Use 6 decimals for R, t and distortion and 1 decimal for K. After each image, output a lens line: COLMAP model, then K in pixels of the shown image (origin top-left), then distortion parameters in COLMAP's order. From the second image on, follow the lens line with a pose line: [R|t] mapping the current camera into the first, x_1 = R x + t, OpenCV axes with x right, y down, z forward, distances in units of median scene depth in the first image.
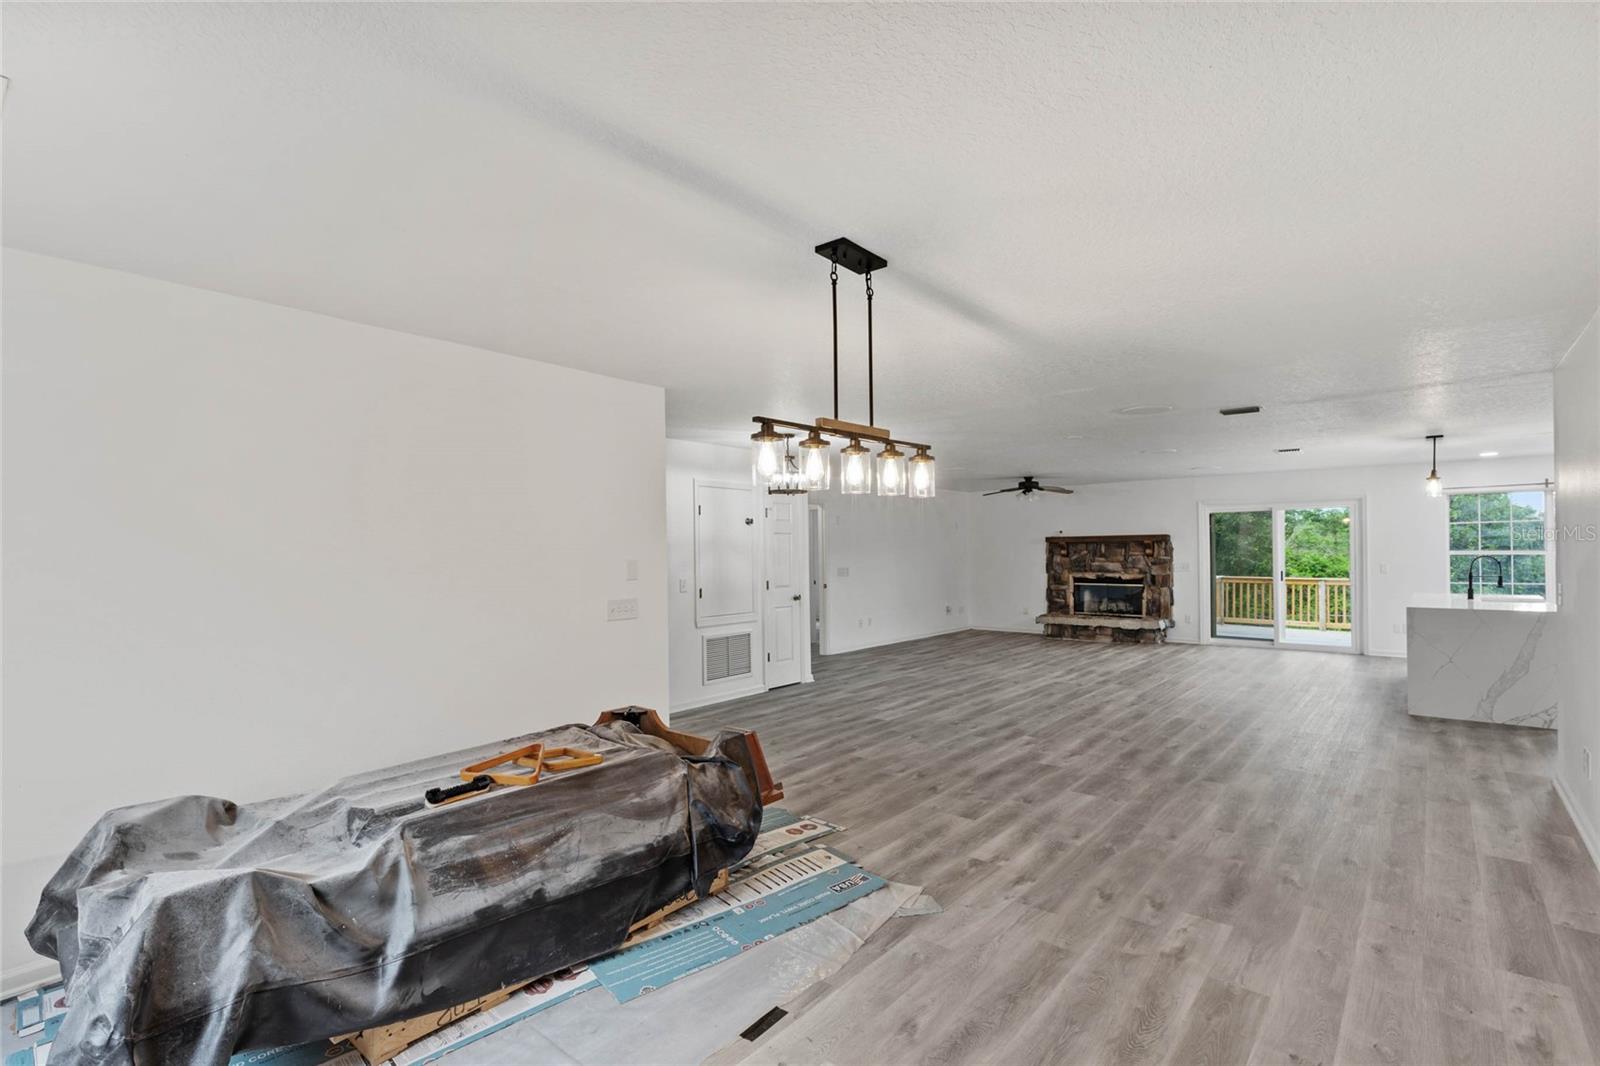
lens RADIAL K [[725.7, 0, 801.6], [0, 725.7, 548.8], [0, 0, 1]] dist [0.002540, -0.000906]
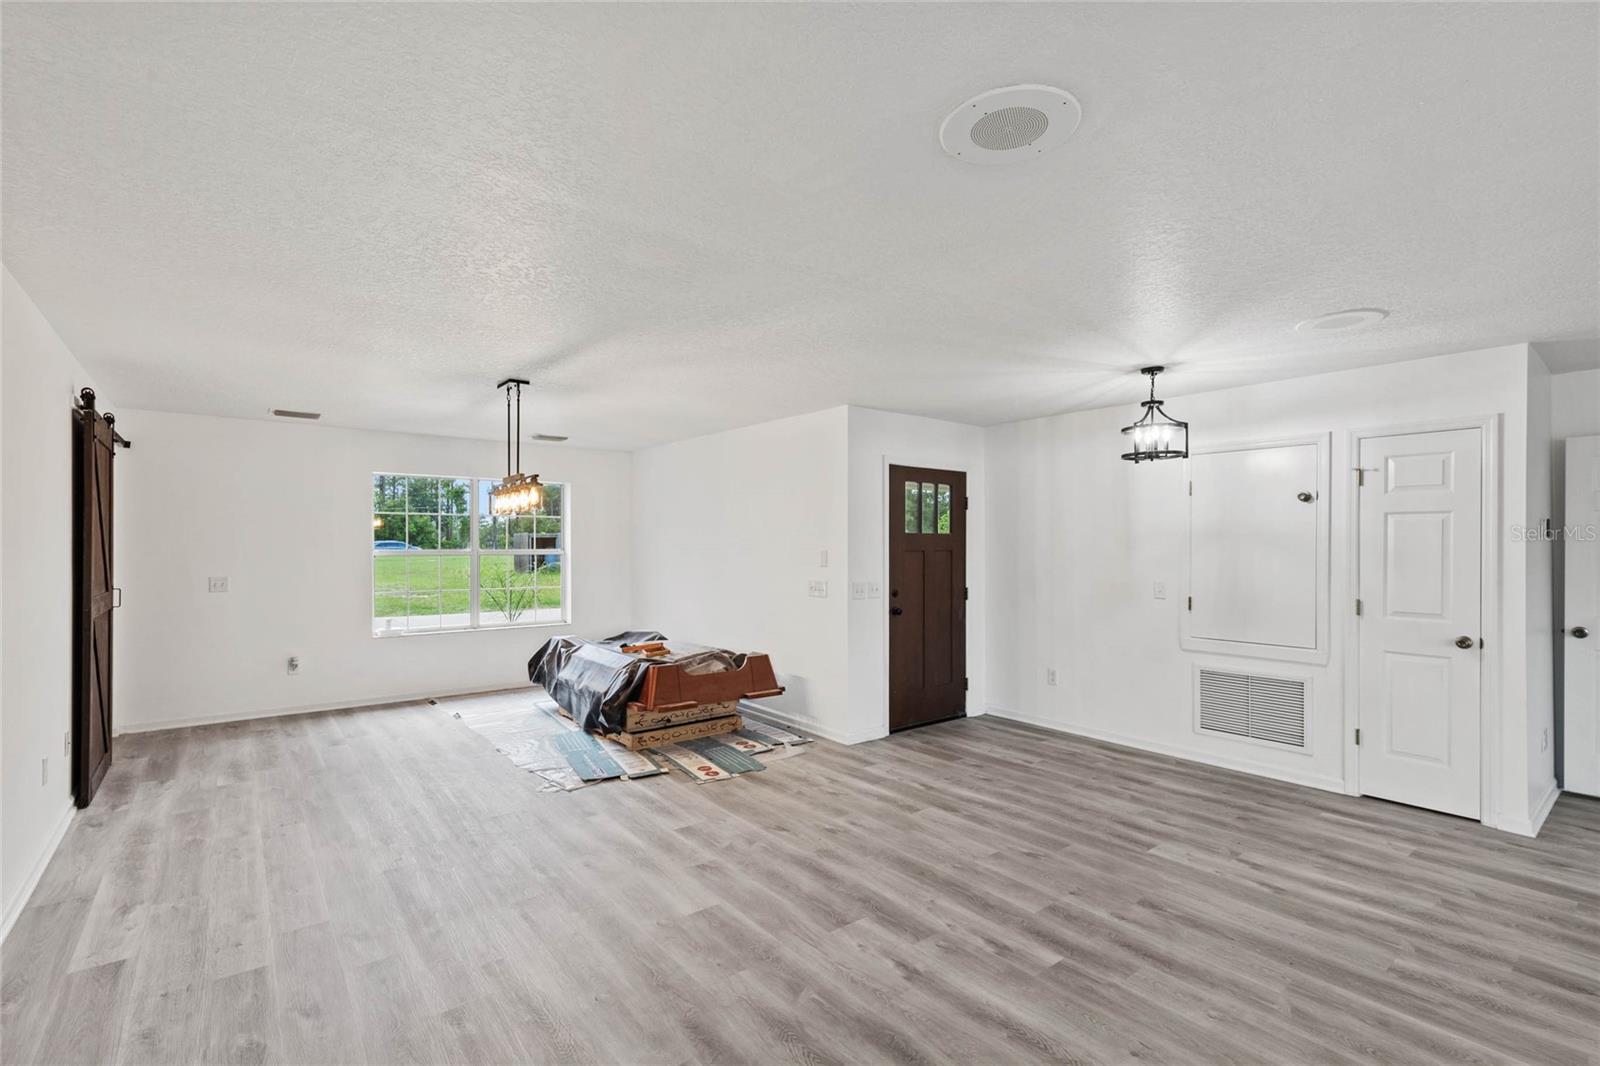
lens RADIAL K [[725.7, 0, 810.6], [0, 725.7, 538.3], [0, 0, 1]] dist [0.002540, -0.000906]
pose [[-0.185057, -0.000543, -0.982728, 1.059227], [0.001555, 0.999998, -0.000845, -0.005889], [0.982727, -0.001685, -0.185056, 1.258591]]
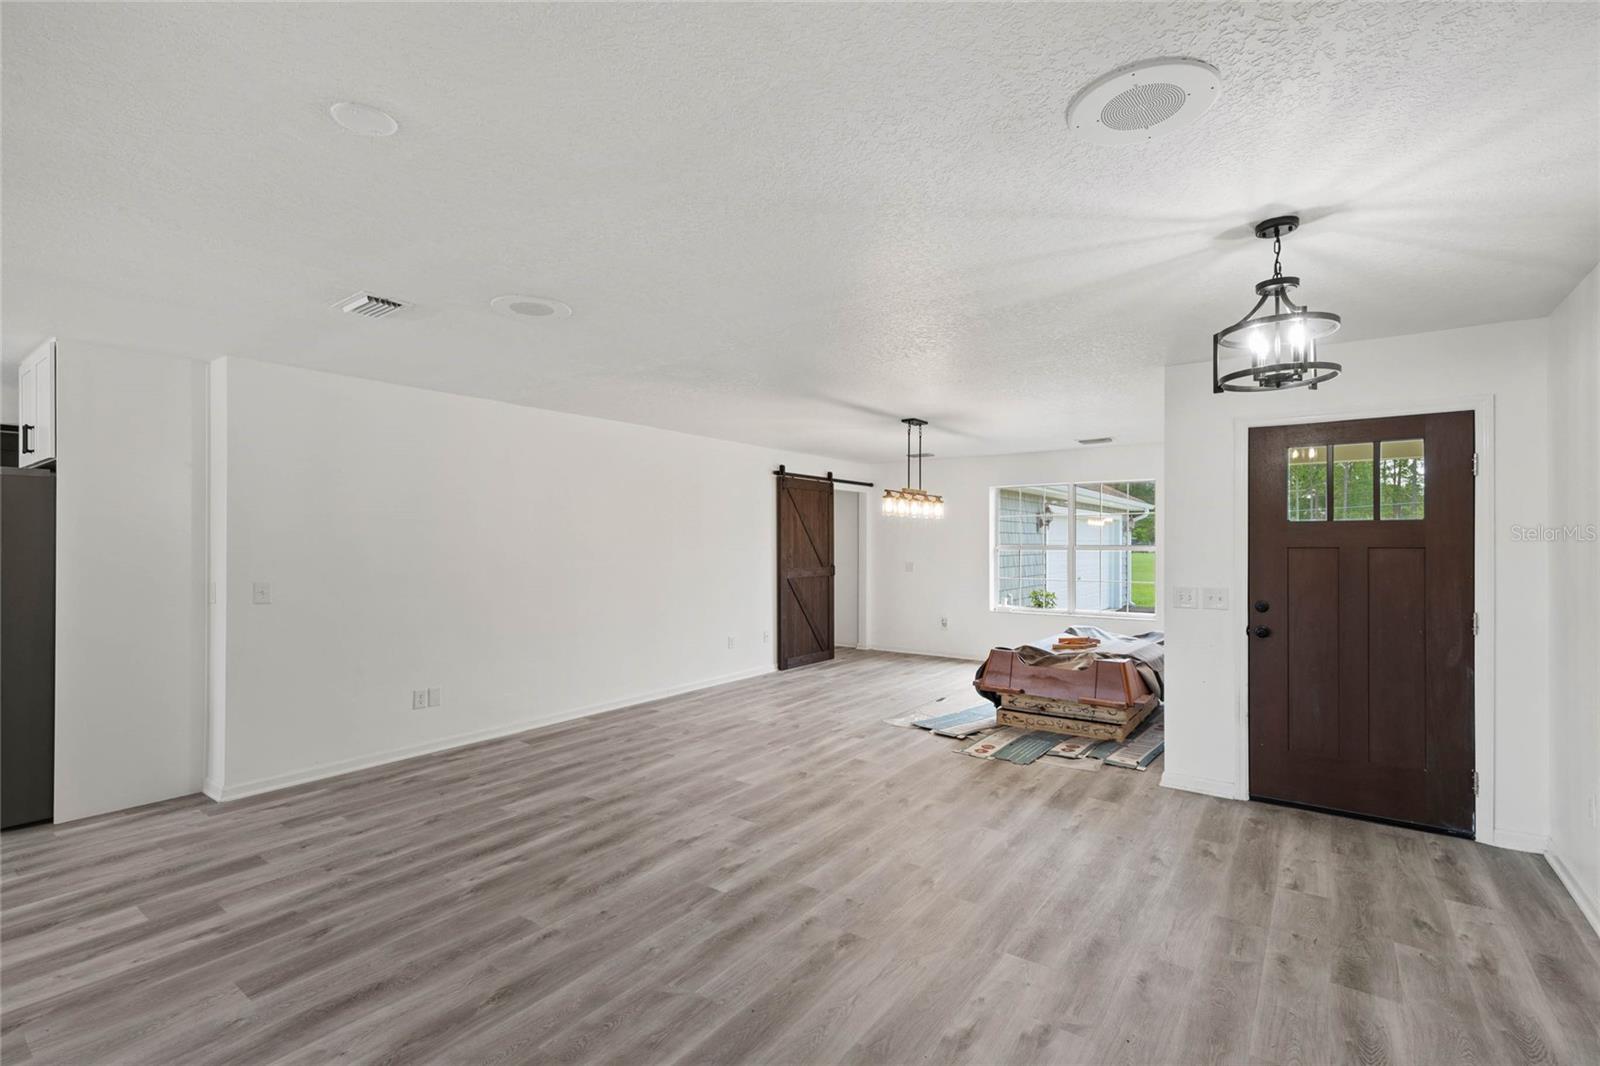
lens RADIAL K [[725.7, 0, 798.6], [0, 725.7, 544.9], [0, 0, 1]] dist [0.002540, -0.000906]
pose [[-0.997421, 0.011448, -0.070858, 0.389814], [0.011346, 0.999934, 0.001845, 0.003852], [0.070875, 0.001036, -0.997485, 2.077882]]
